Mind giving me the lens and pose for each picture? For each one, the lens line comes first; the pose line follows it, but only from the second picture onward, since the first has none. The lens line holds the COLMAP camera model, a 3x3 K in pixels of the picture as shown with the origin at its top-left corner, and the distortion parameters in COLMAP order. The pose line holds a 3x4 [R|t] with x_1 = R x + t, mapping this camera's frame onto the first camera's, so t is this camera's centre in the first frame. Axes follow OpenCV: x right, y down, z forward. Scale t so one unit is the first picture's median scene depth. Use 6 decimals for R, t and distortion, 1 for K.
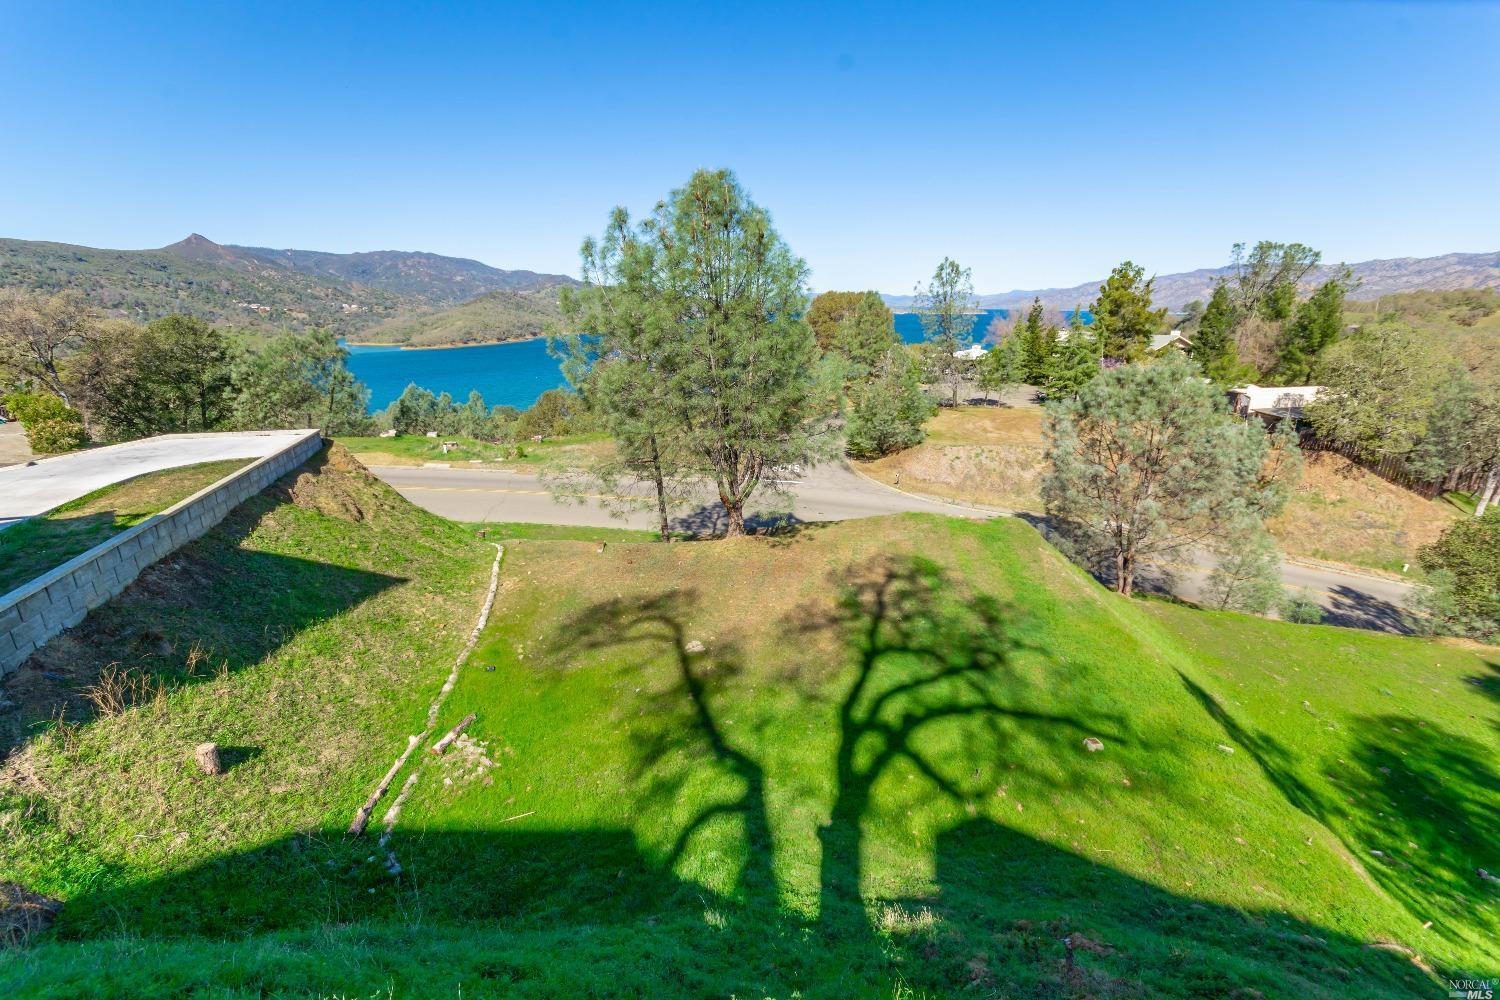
lens RADIAL K [[655.2, 0, 757.4], [0, 655.2, 502.3], [0, 0, 1]] dist [0.006311, 0.000263]
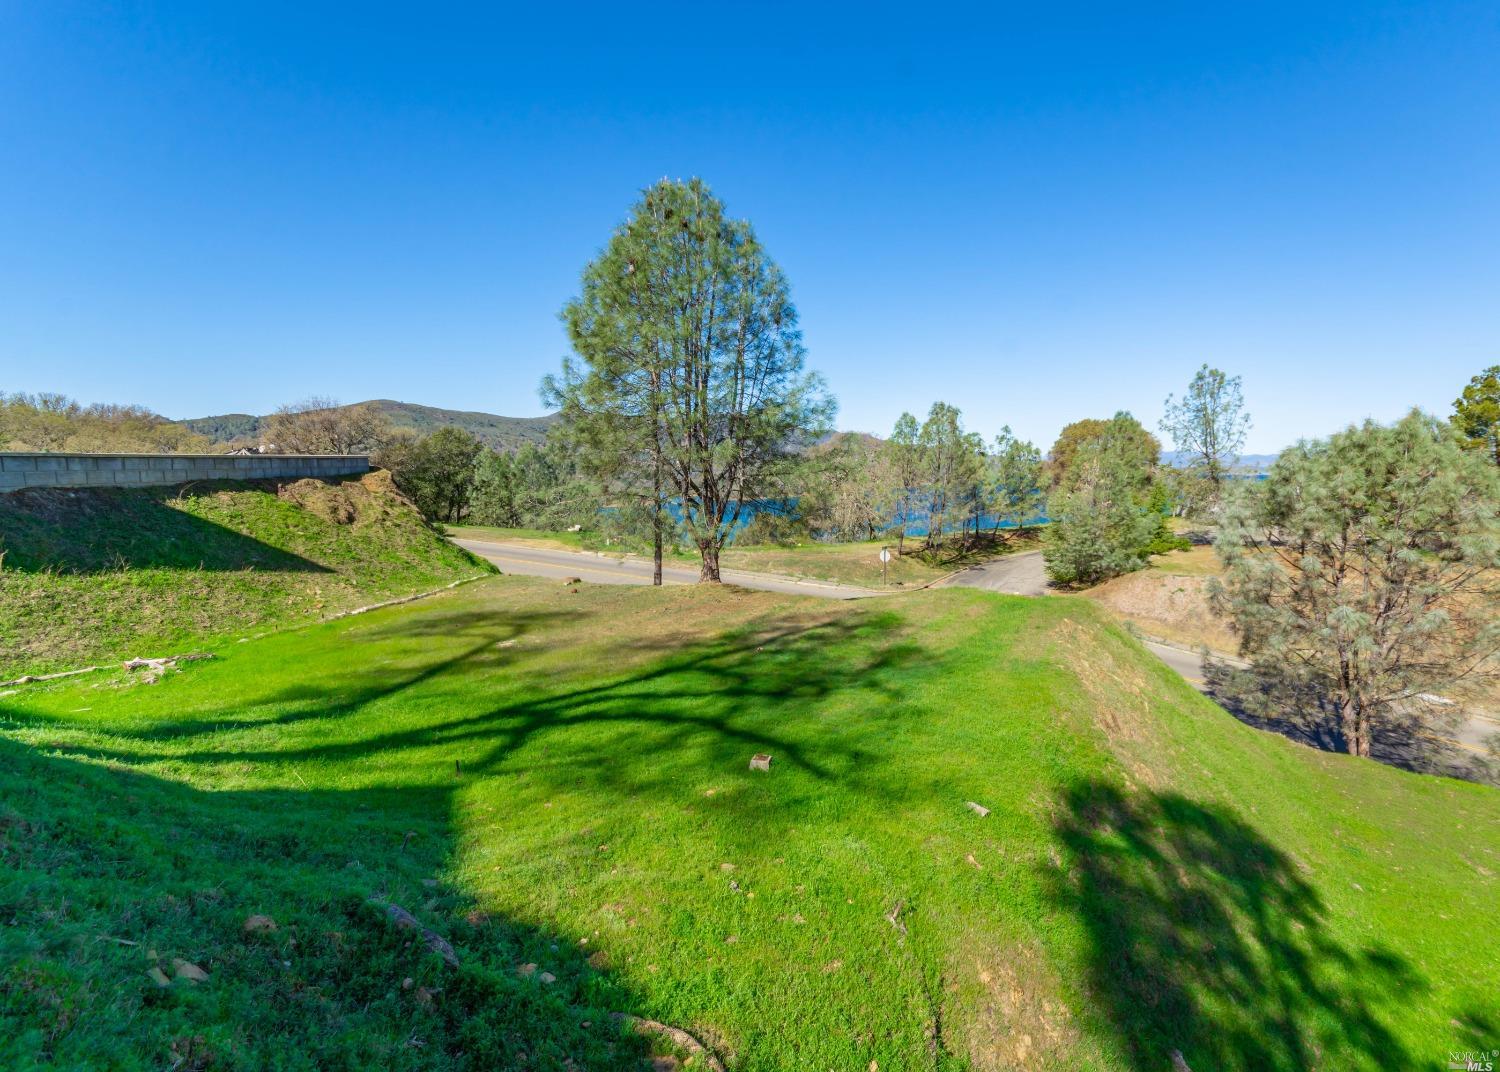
lens RADIAL K [[701.3, 0, 812.3], [0, 701.3, 541.5], [0, 0, 1]] dist [0.002729, -0.000486]
pose [[0.940169, 0.043327, -0.337942, 0.447304], [-0.103664, 0.981232, -0.162595, 0.147722], [0.324554, 0.187900, 0.927016, 0.189068]]
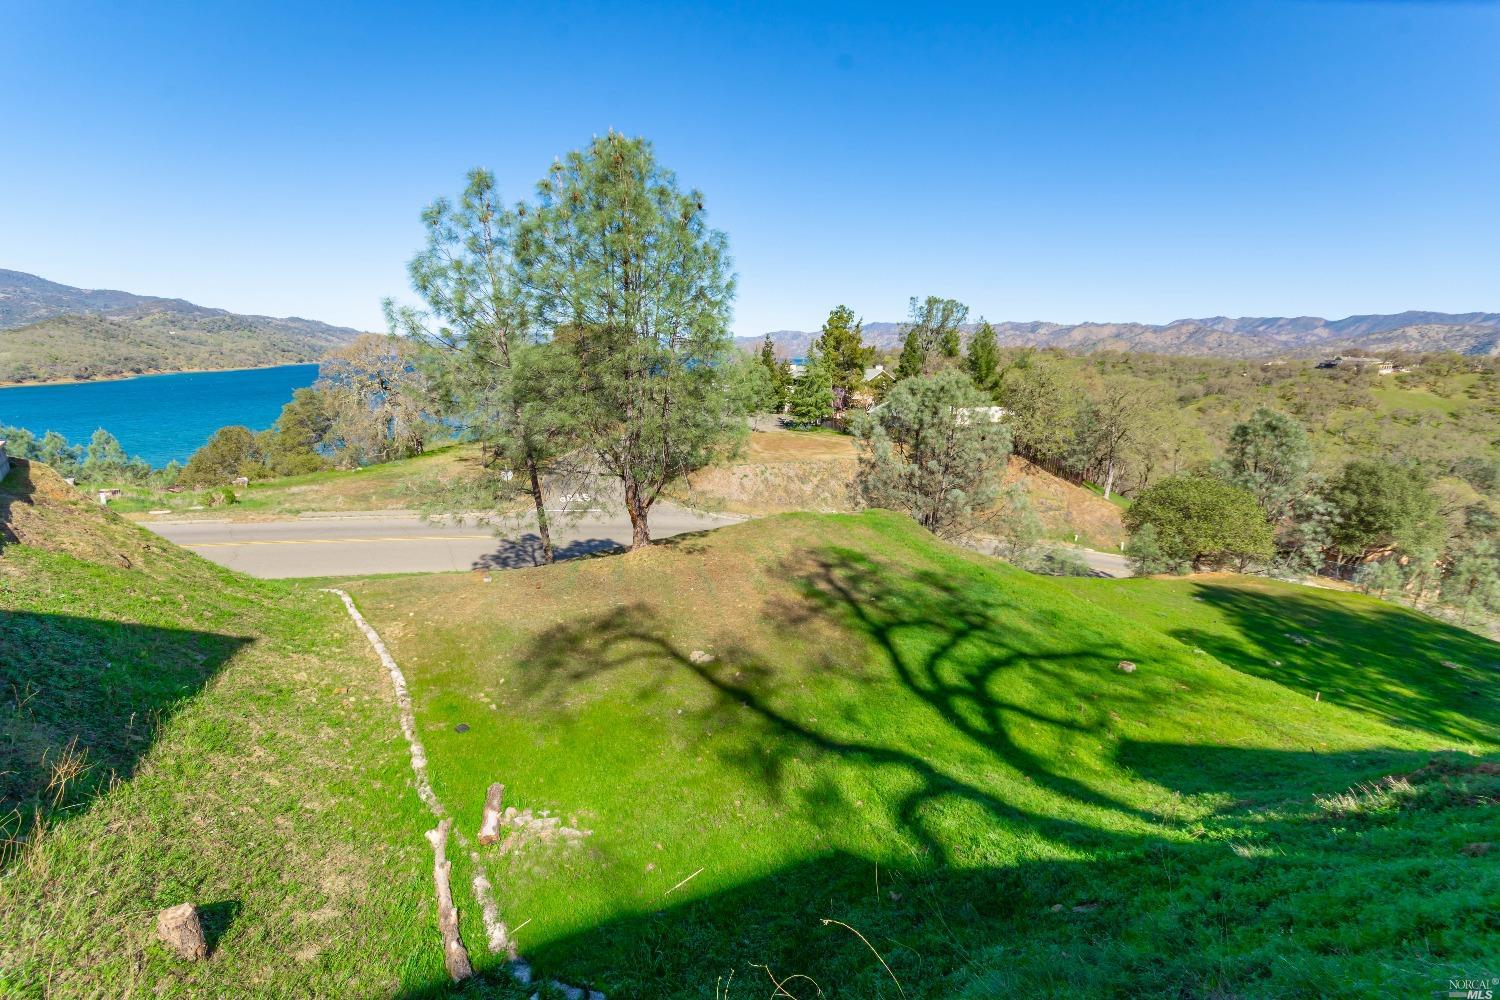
lens RADIAL K [[655.2, 0, 757.4], [0, 655.2, 502.3], [0, 0, 1]] dist [0.006311, 0.000263]
pose [[0.909577, -0.070765, 0.409466, -0.276171], [0.095572, 0.994602, -0.040410, 0.045558], [-0.404396, 0.075889, 0.911430, 0.127259]]
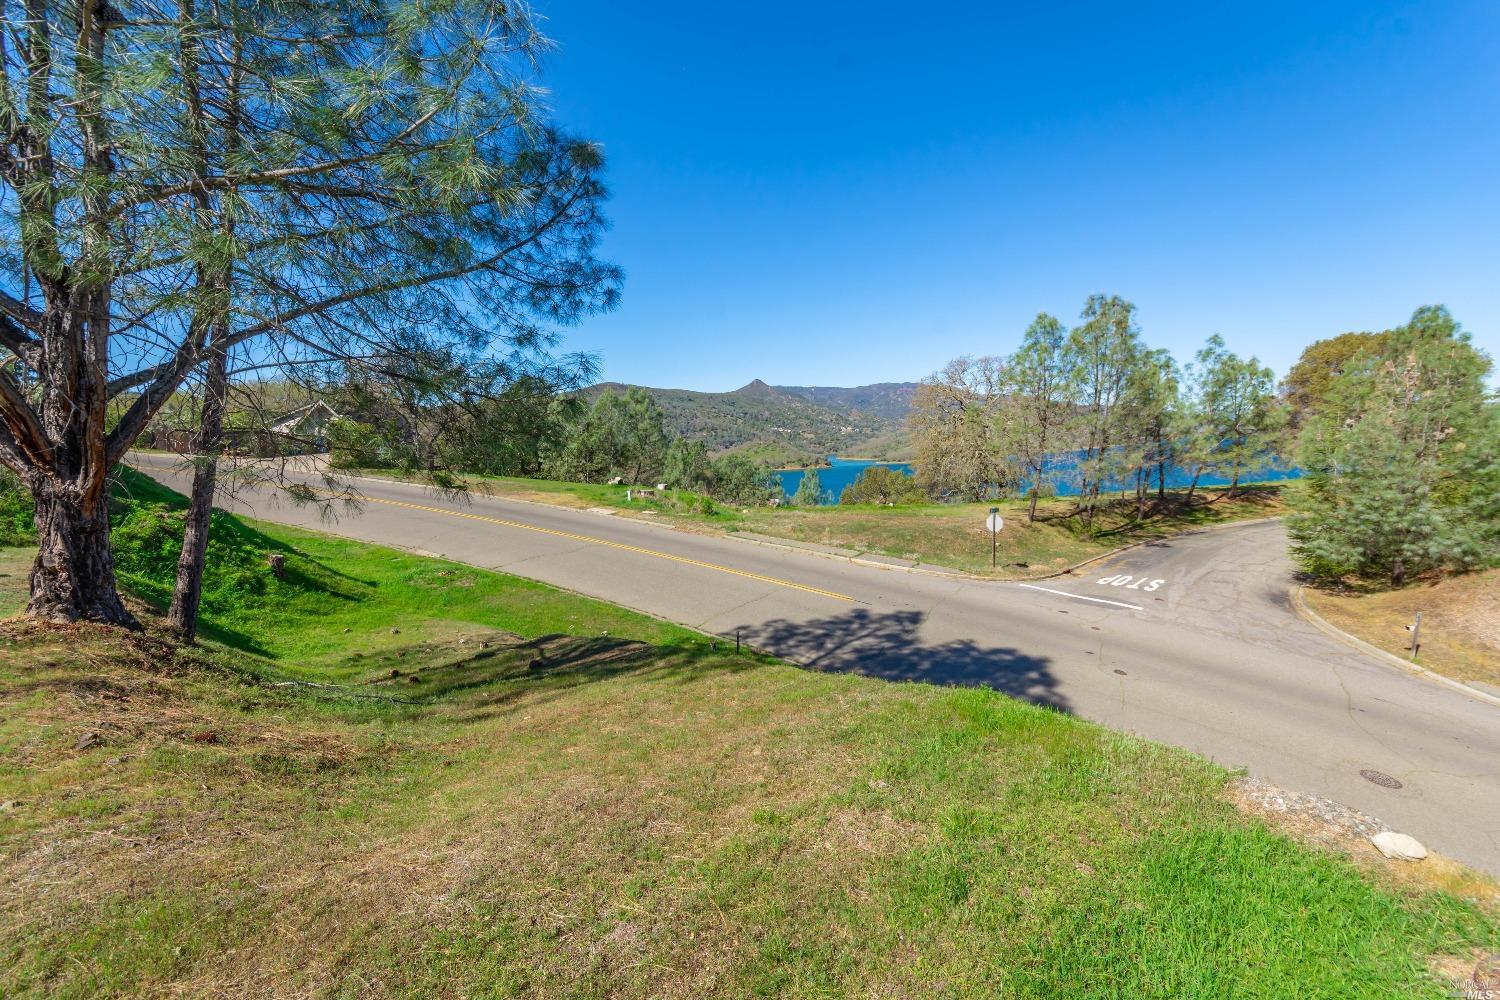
lens RADIAL K [[655.2, 0, 757.4], [0, 655.2, 502.3], [0, 0, 1]] dist [0.006311, 0.000263]
pose [[0.780309, 0.056411, -0.622845, 0.366437], [-0.165076, 0.979182, -0.118125, -0.005412], [0.603215, 0.194991, 0.773376, 1.050889]]
